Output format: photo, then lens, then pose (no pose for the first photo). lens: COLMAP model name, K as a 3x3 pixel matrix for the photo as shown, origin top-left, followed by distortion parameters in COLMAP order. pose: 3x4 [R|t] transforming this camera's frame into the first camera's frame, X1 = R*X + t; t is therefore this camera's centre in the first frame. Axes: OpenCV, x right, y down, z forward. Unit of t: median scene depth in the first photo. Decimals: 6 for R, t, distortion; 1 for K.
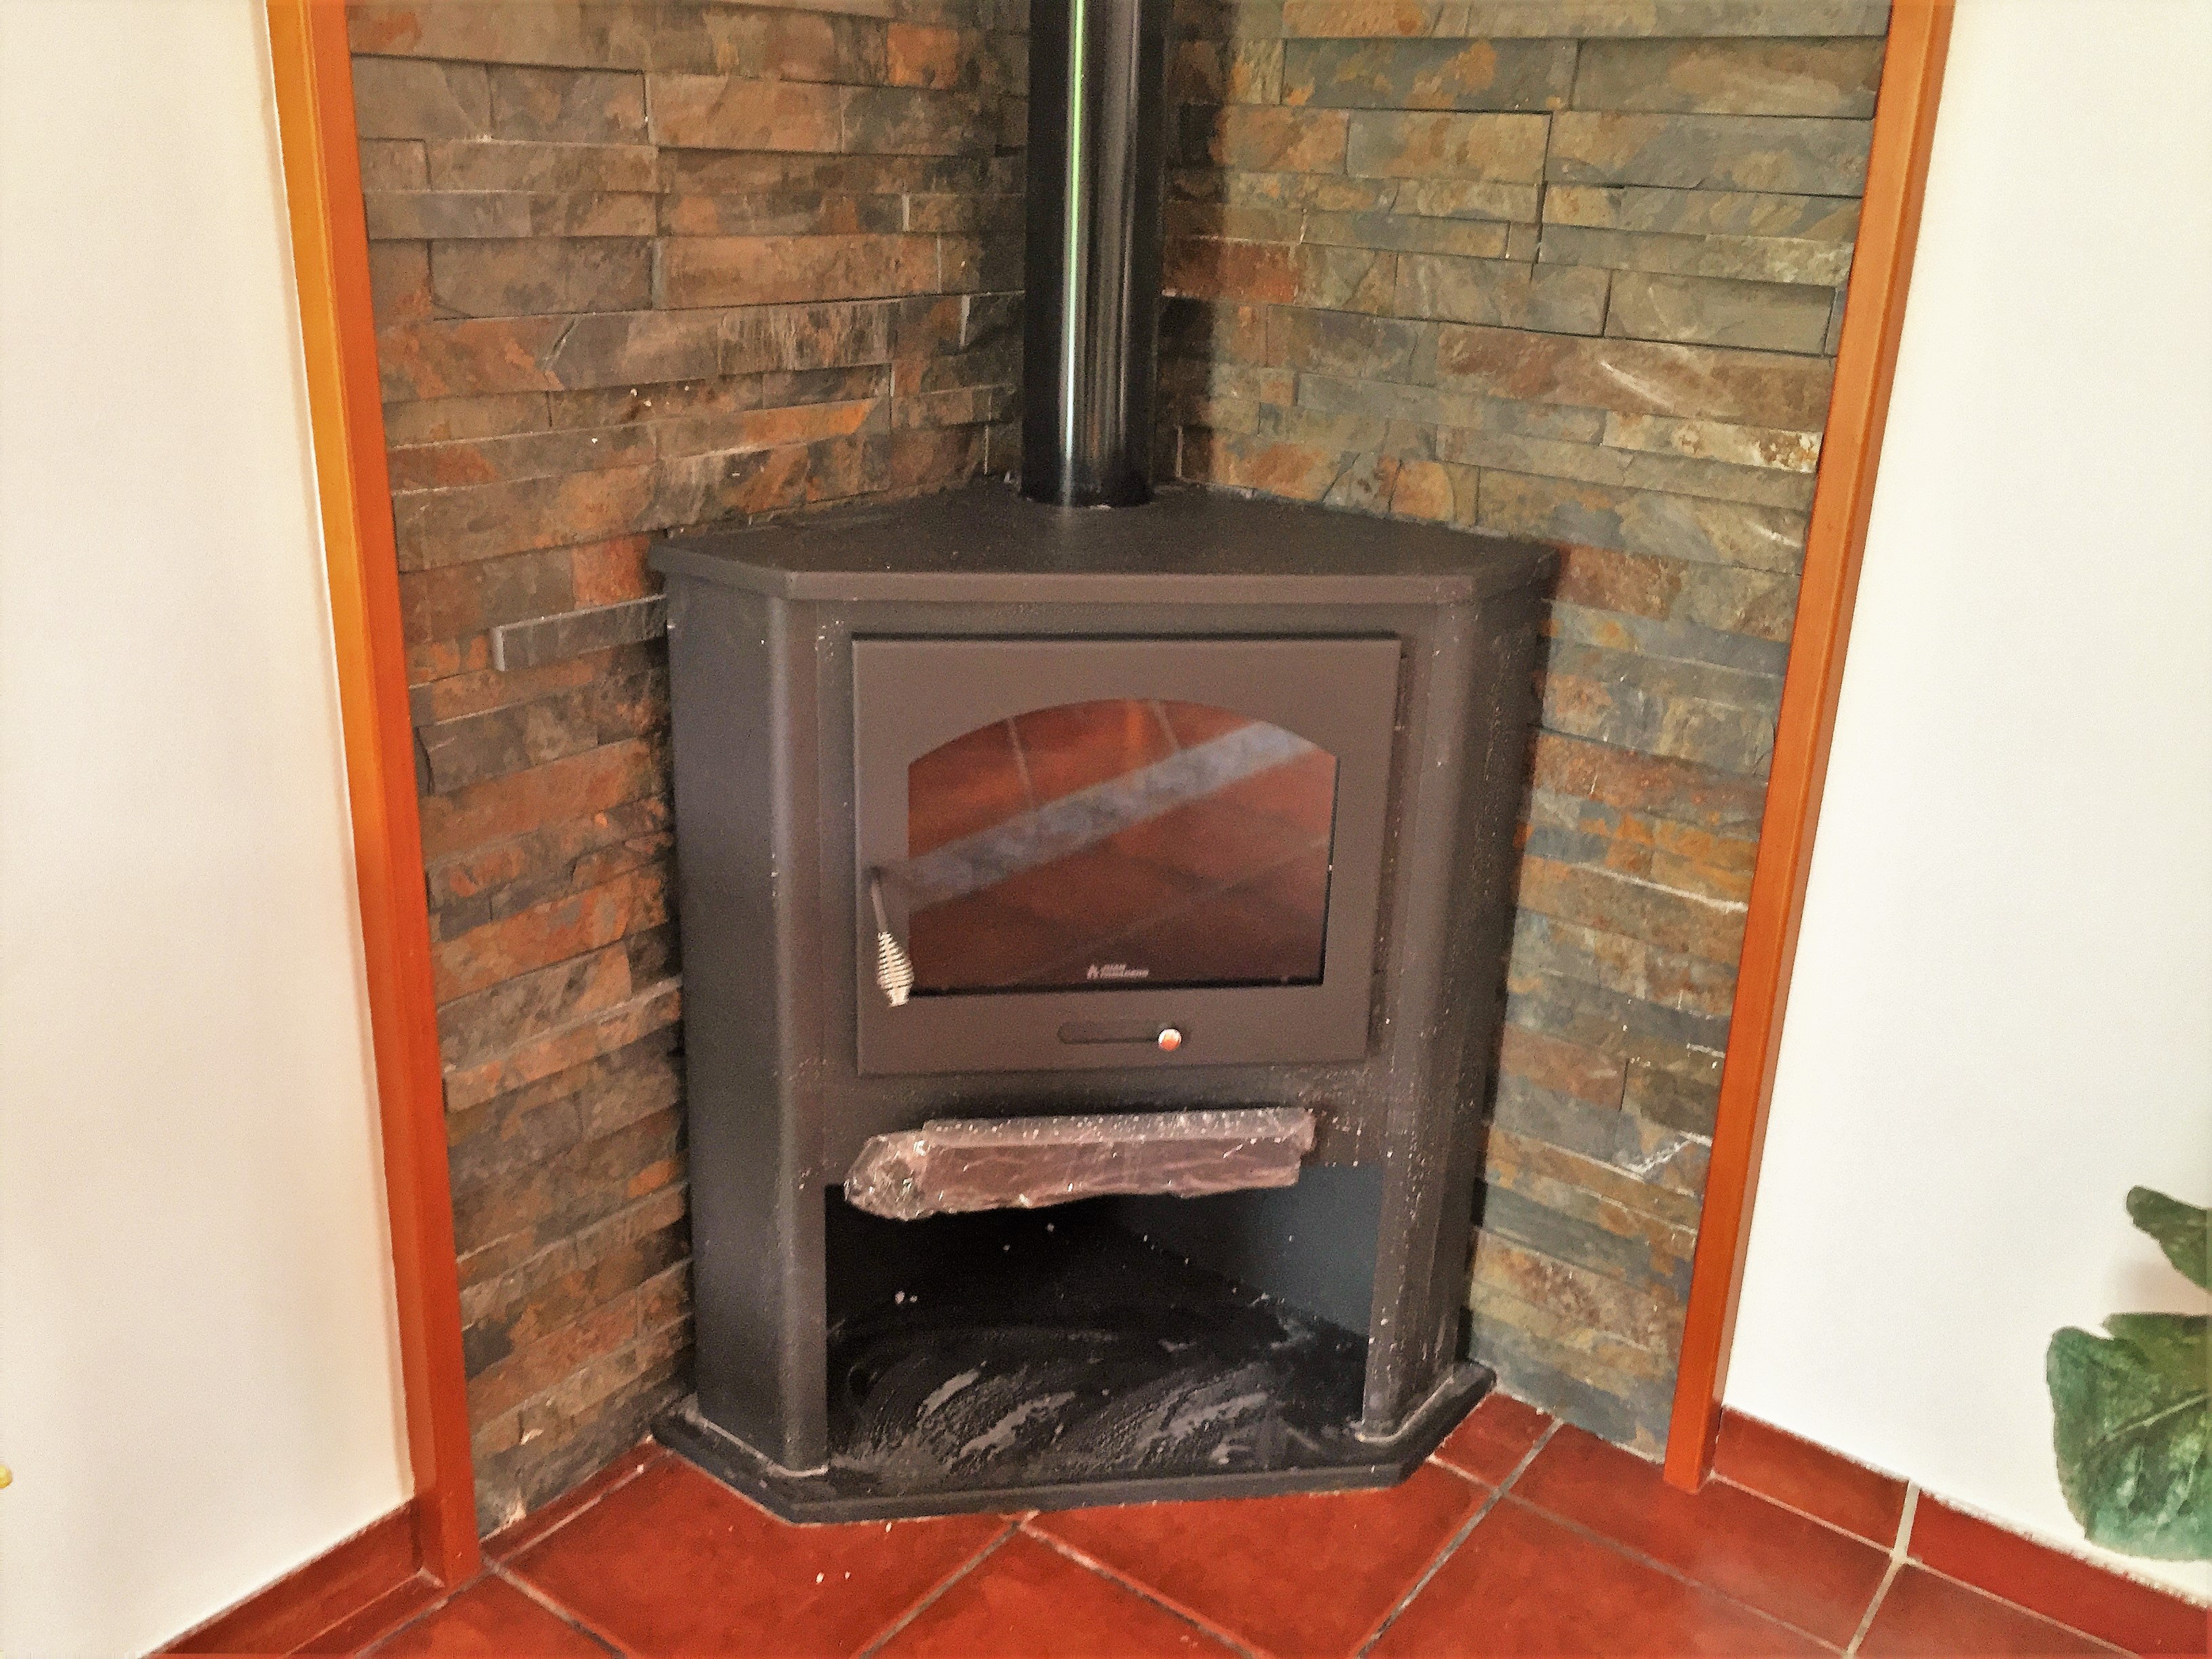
lens RADIAL K [[1876.1, 0, 1109.4], [0, 1876.1, 817.6], [0, 0, 1]] dist [0.085904, -0.123788]
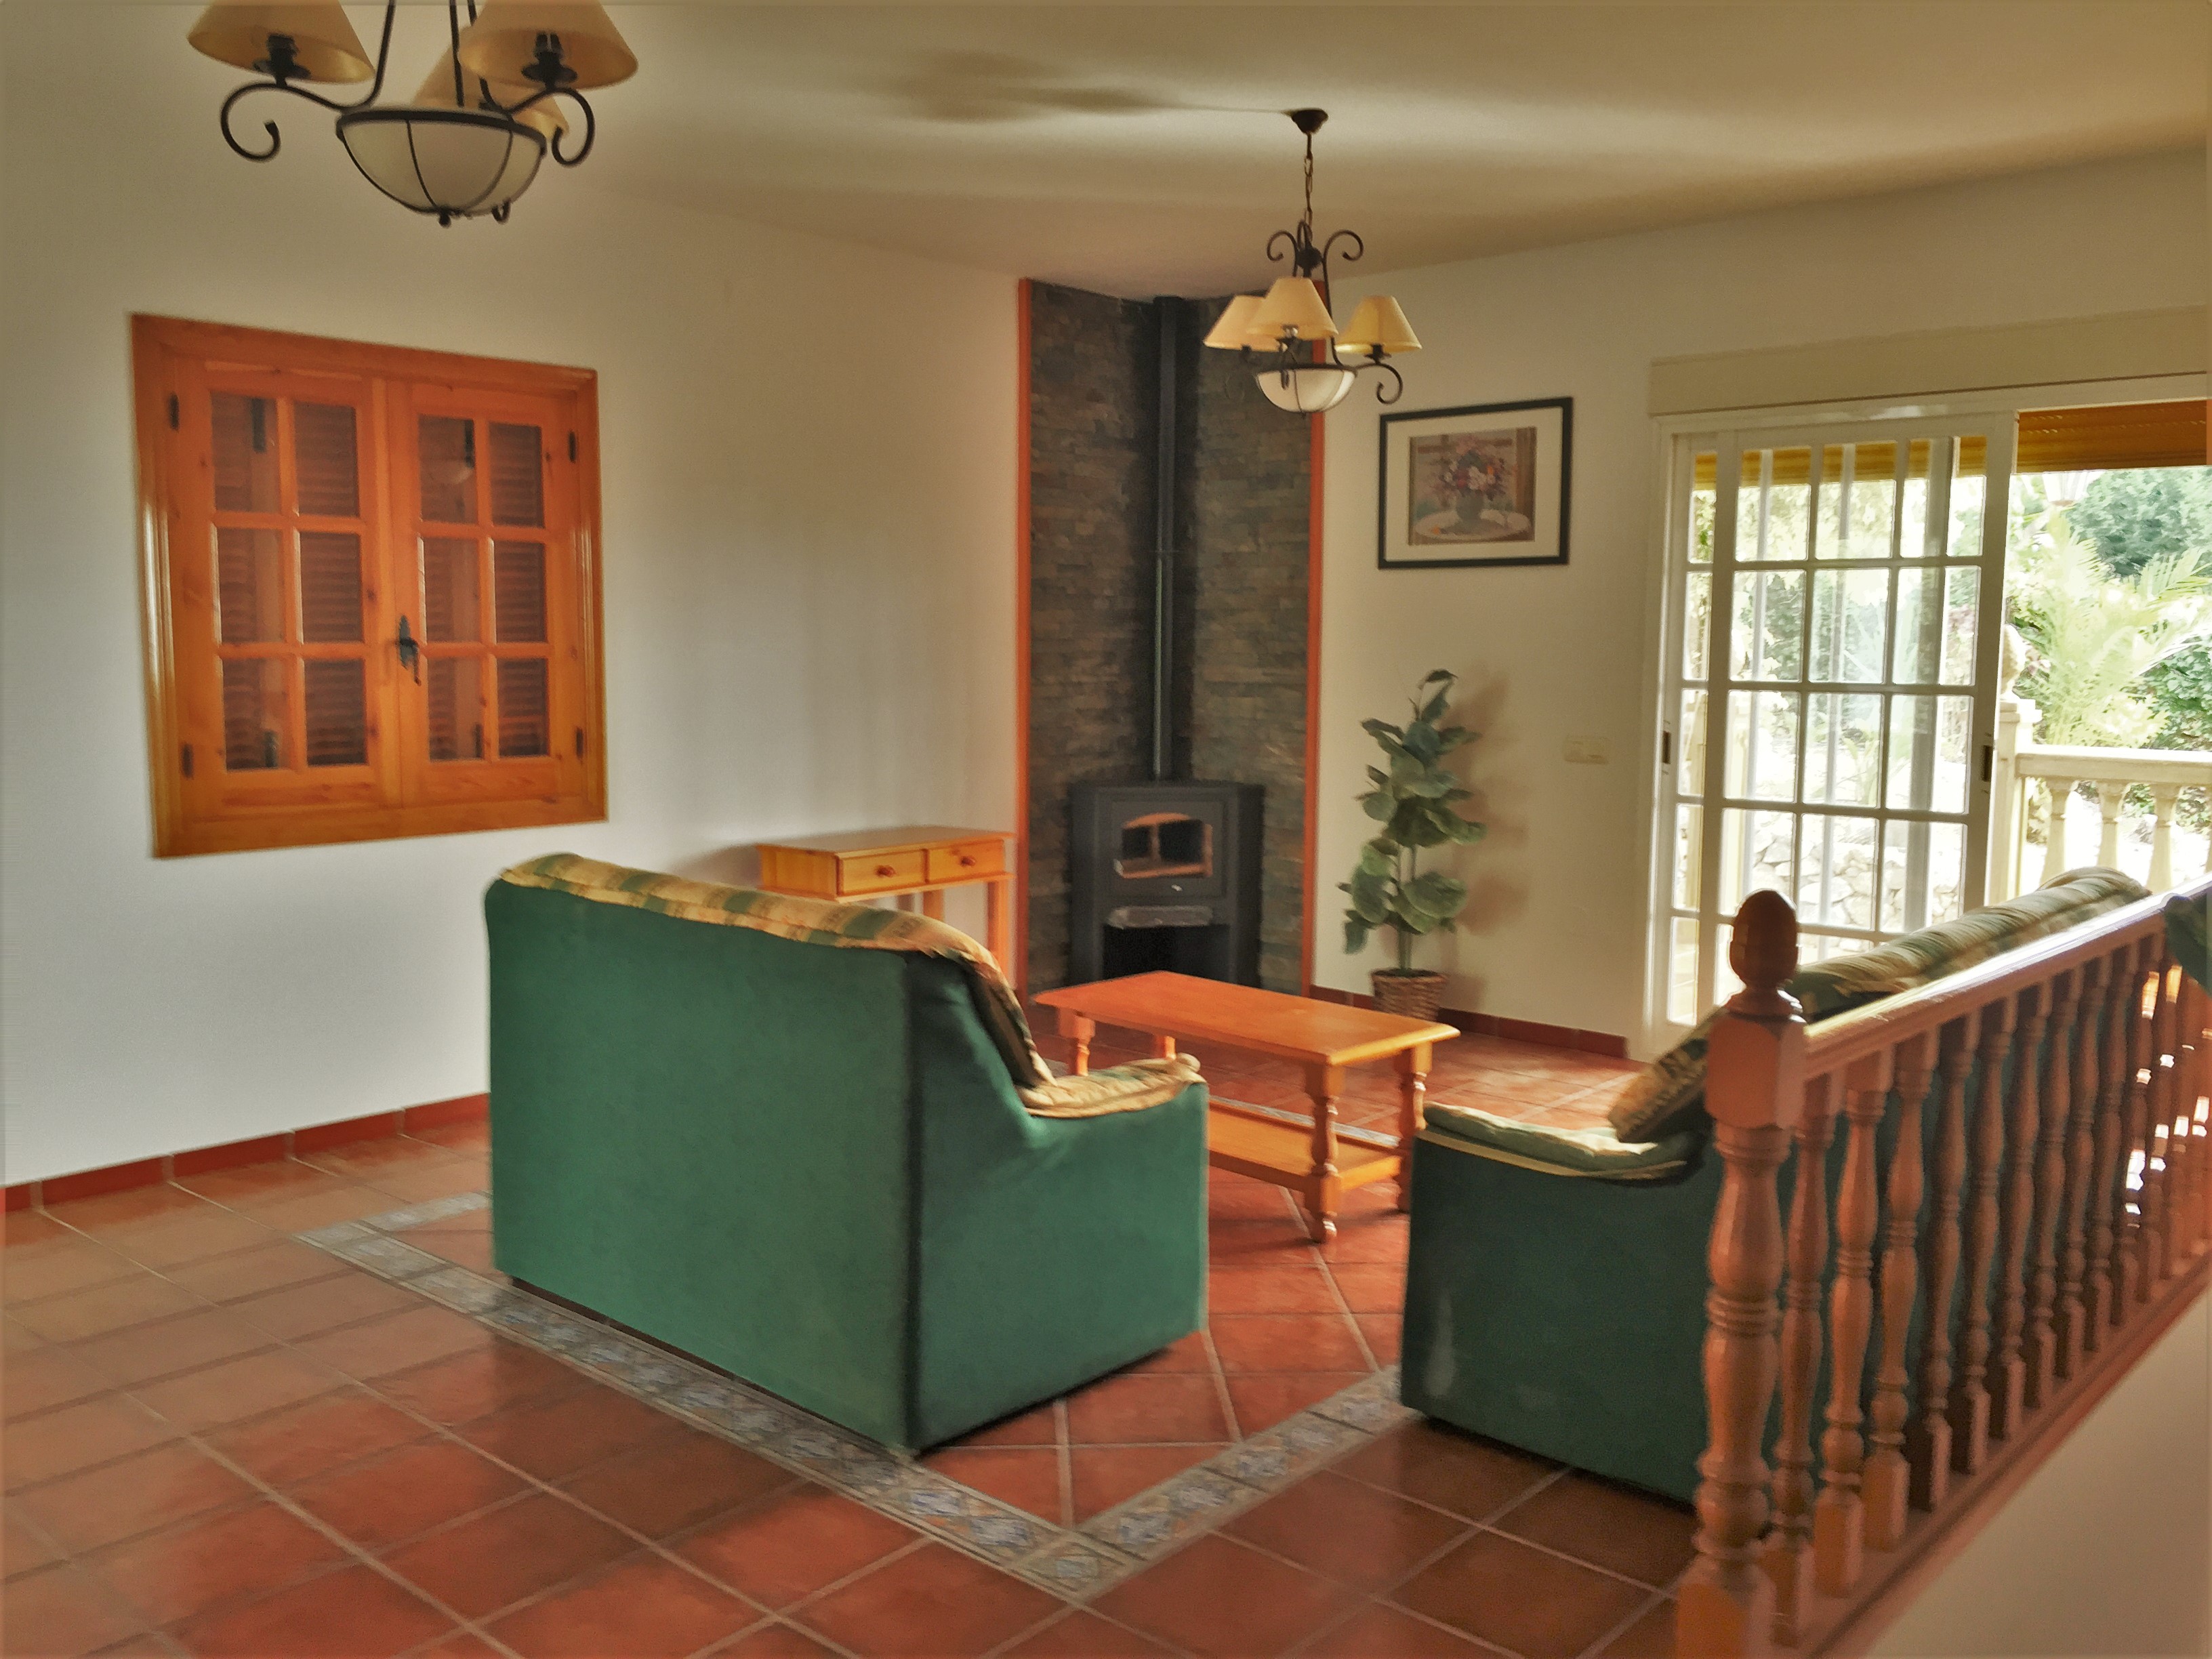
lens RADIAL K [[1876.1, 0, 1109.4], [0, 1876.1, 817.6], [0, 0, 1]] dist [0.085904, -0.123788]
pose [[0.994995, -0.019777, -0.097945, 0.311476], [-0.004324, 0.970777, -0.239946, 1.026659], [0.099828, 0.239168, 0.965833, -3.418039]]
